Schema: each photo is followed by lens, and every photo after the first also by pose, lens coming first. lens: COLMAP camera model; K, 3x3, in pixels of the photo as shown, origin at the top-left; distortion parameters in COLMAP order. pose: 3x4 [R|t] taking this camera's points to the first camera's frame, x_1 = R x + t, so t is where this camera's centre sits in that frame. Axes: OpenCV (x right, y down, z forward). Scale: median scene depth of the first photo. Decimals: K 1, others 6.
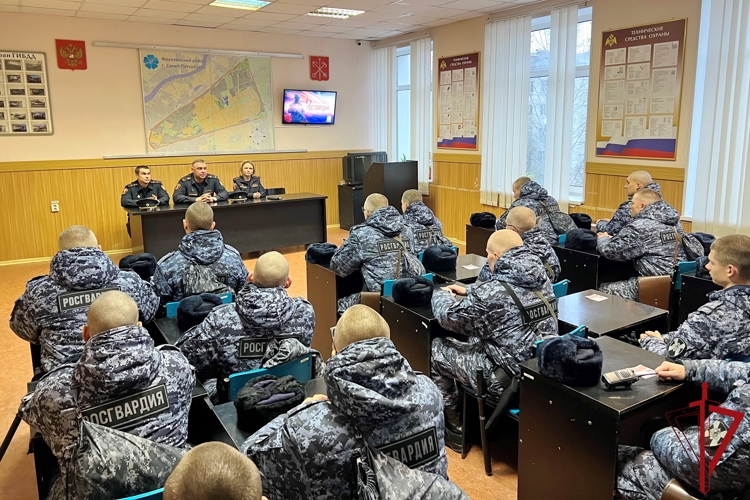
lens RADIAL K [[572.0, 0, 375.0], [0, 572.0, 250.0], [0, 0, 1]] dist [-0.003533, -0.006042]
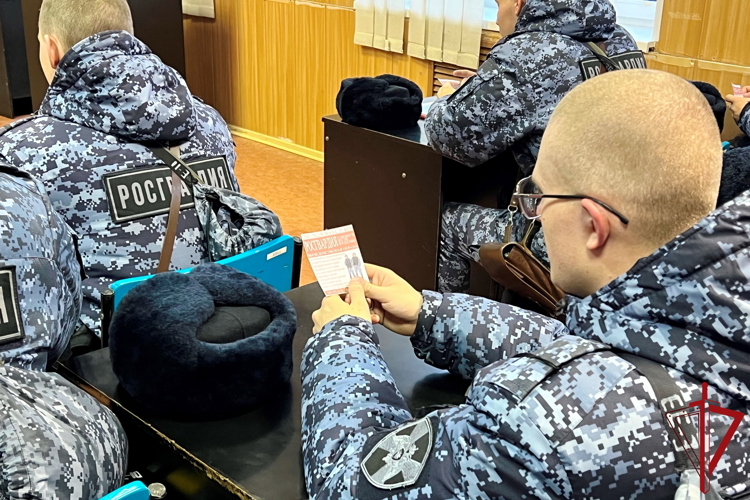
lens RADIAL K [[964.4, 0, 375.0], [0, 964.4, 250.0], [0, 0, 1]] dist [0.014810, 0.024572]
pose [[0.973909, -0.023875, 0.225679, 0.086974], [-0.007126, 0.990743, 0.135564, -0.054303], [-0.226826, -0.133635, 0.964724, 0.616370]]
